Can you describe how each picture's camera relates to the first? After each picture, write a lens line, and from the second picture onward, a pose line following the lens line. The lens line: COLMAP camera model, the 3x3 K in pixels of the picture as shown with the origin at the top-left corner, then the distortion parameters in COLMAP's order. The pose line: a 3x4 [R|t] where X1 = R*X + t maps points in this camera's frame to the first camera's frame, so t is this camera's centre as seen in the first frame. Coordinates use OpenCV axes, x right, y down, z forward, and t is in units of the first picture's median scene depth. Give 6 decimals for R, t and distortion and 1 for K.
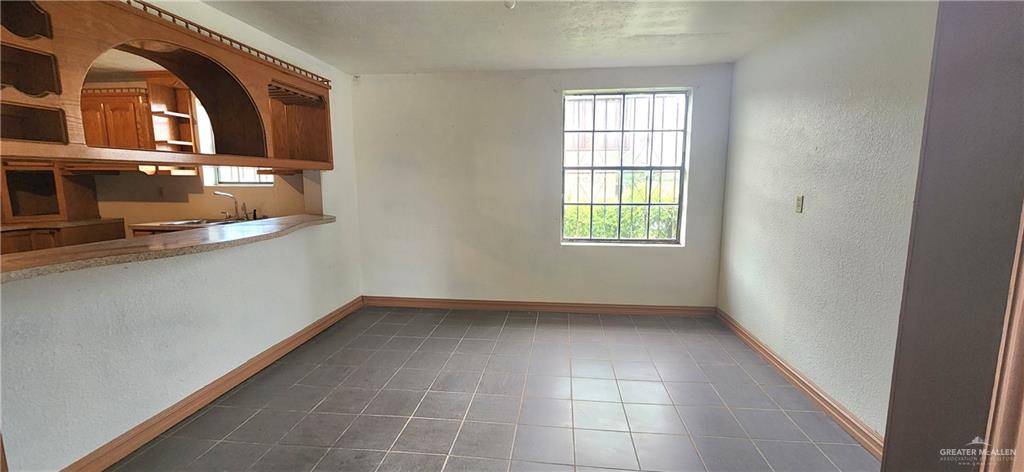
lens RADIAL K [[427.4, 0, 512.0], [0, 427.4, 236.0], [0, 0, 1]] dist [-0.001104, 0.000205]
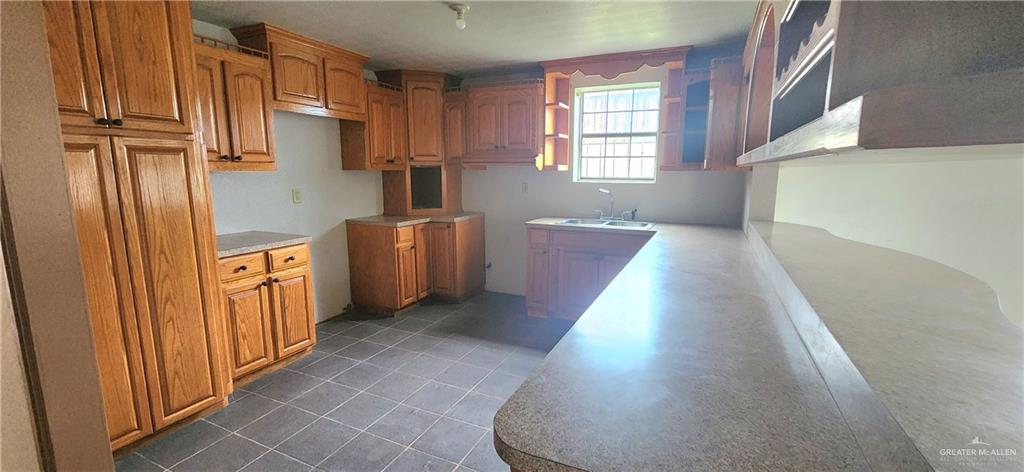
lens RADIAL K [[419.3, 0, 512.0], [0, 419.3, 236.0], [0, 0, 1]] dist [-0.003330, 0.000537]
pose [[0.947734, 0.051962, -0.314803, -0.651774], [-0.042643, 0.998426, 0.036422, -0.029749], [0.316200, -0.021095, 0.948458, 0.087265]]
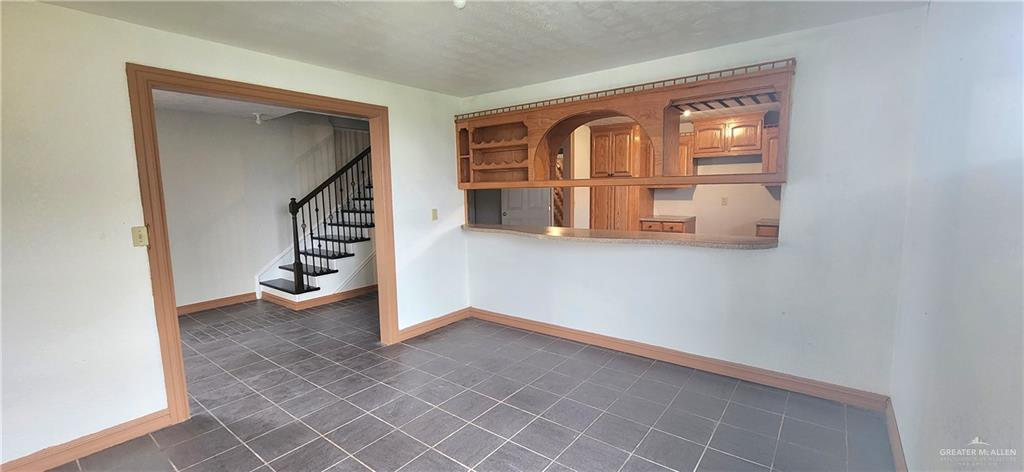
lens RADIAL K [[419.3, 0, 512.0], [0, 419.3, 236.0], [0, 0, 1]] dist [-0.003330, 0.000537]
pose [[-0.520267, 0.105174, -0.847503, 0.419505], [-0.089480, 0.980212, 0.176573, -0.142963], [0.849303, 0.167700, -0.500561, 0.947048]]
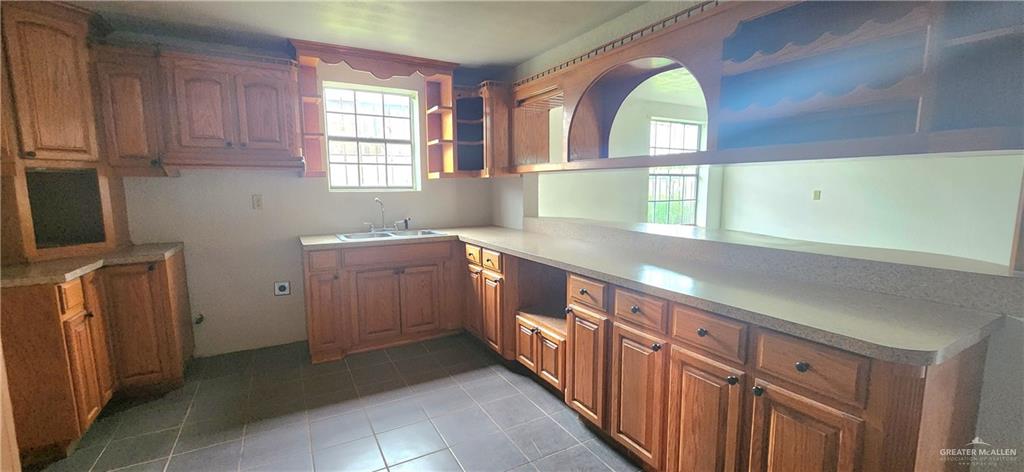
lens RADIAL K [[419.3, 0, 512.0], [0, 419.3, 236.0], [0, 0, 1]] dist [-0.003330, 0.000537]
pose [[0.813326, -0.074515, 0.577017, -1.067654], [0.078114, 0.996771, 0.018617, -0.026668], [-0.576540, 0.029931, 0.816520, 0.199334]]
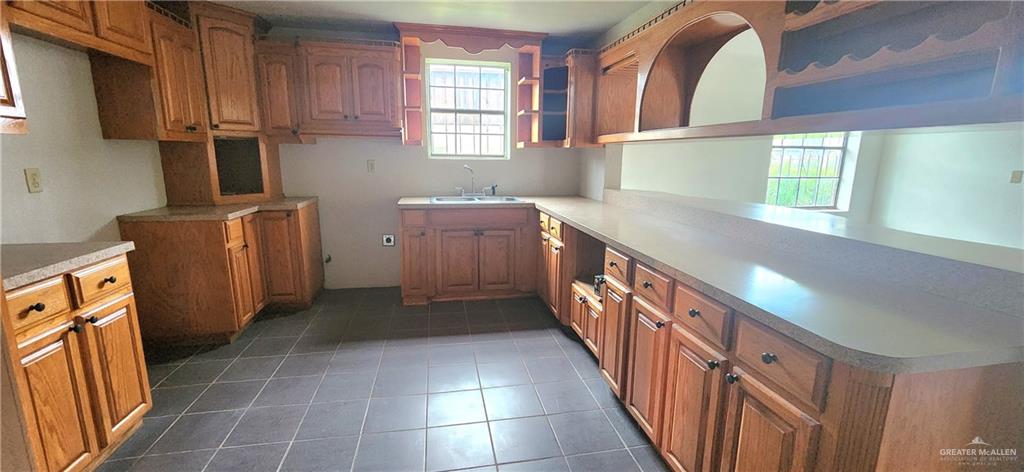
lens RADIAL K [[419.3, 0, 512.0], [0, 419.3, 236.0], [0, 0, 1]] dist [-0.003330, 0.000537]
pose [[0.956076, -0.044263, 0.289758, -0.966580], [0.024441, 0.997128, 0.071676, -0.015604], [-0.292099, -0.061446, 0.954412, 0.113052]]
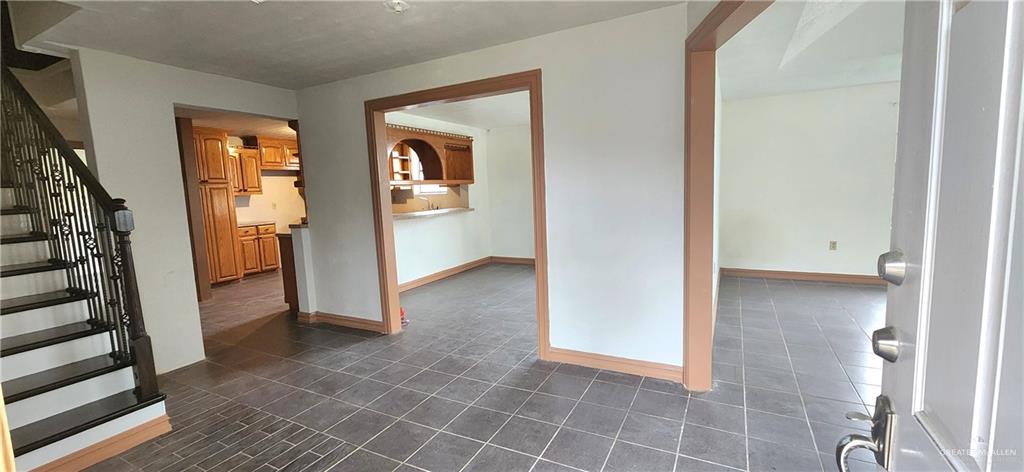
lens RADIAL K [[419.3, 0, 512.0], [0, 419.3, 236.0], [0, 0, 1]] dist [-0.003330, 0.000537]
pose [[0.932969, 0.004168, -0.359933, 0.392458], [-0.006536, 0.999964, -0.005363, 0.083556], [0.359897, 0.007356, 0.932963, -0.648502]]
